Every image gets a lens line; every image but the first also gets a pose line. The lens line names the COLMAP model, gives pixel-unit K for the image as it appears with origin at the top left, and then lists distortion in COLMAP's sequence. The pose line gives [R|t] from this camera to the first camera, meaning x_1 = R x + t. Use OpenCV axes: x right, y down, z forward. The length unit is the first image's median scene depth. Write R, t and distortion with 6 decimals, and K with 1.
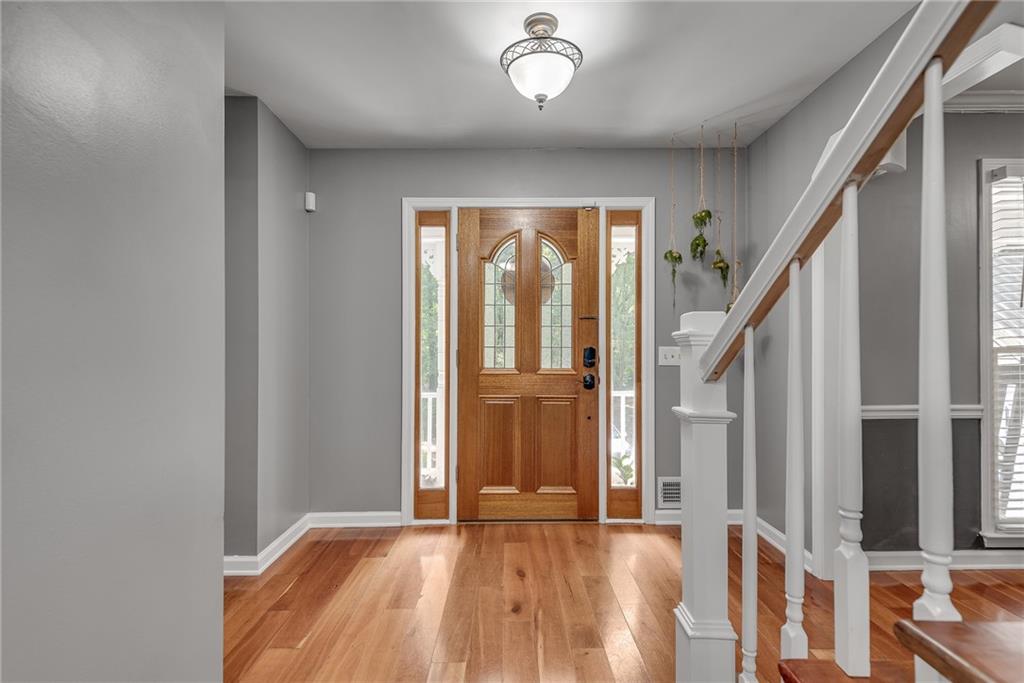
lens RADIAL K [[468.1, 0, 515.8], [0, 468.1, 343.6], [0, 0, 1]] dist [0.021630, -0.011017]
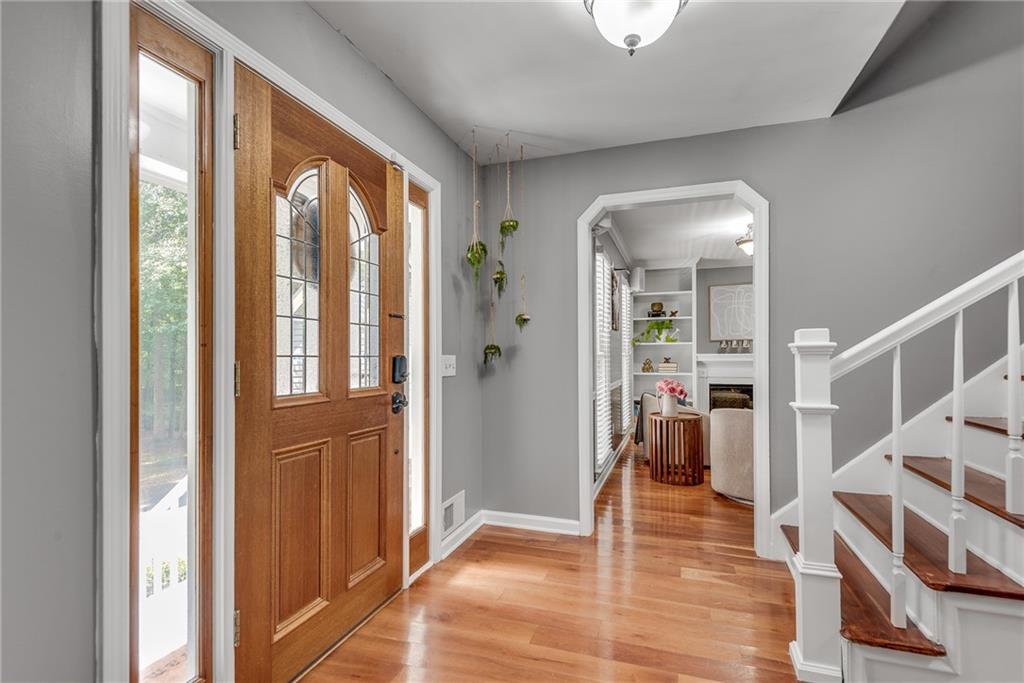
lens RADIAL K [[468.1, 0, 520.7], [0, 468.1, 349.6], [0, 0, 1]] dist [0.021630, -0.011017]
pose [[0.337307, 0.010673, 0.941334, -0.469498], [-0.008929, 0.999927, -0.008138, 0.001962], [-0.941352, -0.005660, 0.337377, 0.568833]]
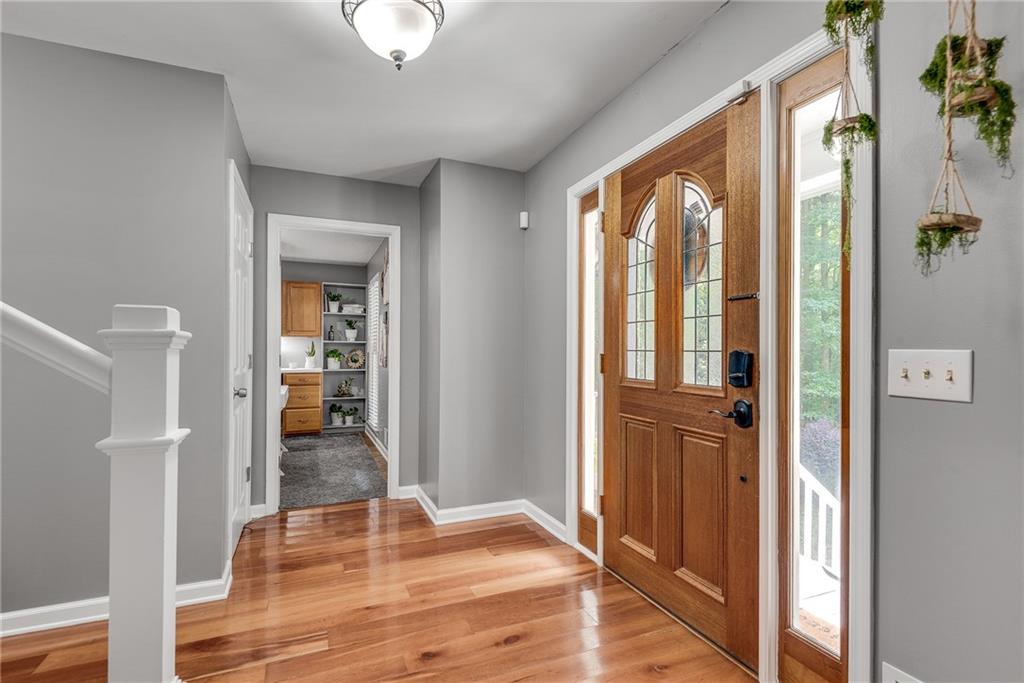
lens RADIAL K [[468.1, 0, 508.7], [0, 468.1, 348.6], [0, 0, 1]] dist [0.021630, -0.011017]
pose [[0.376962, -0.004268, -0.926219, 0.565332], [0.010451, 0.999945, -0.000354, 0.002368], [0.926170, -0.009546, 0.376985, 0.536145]]
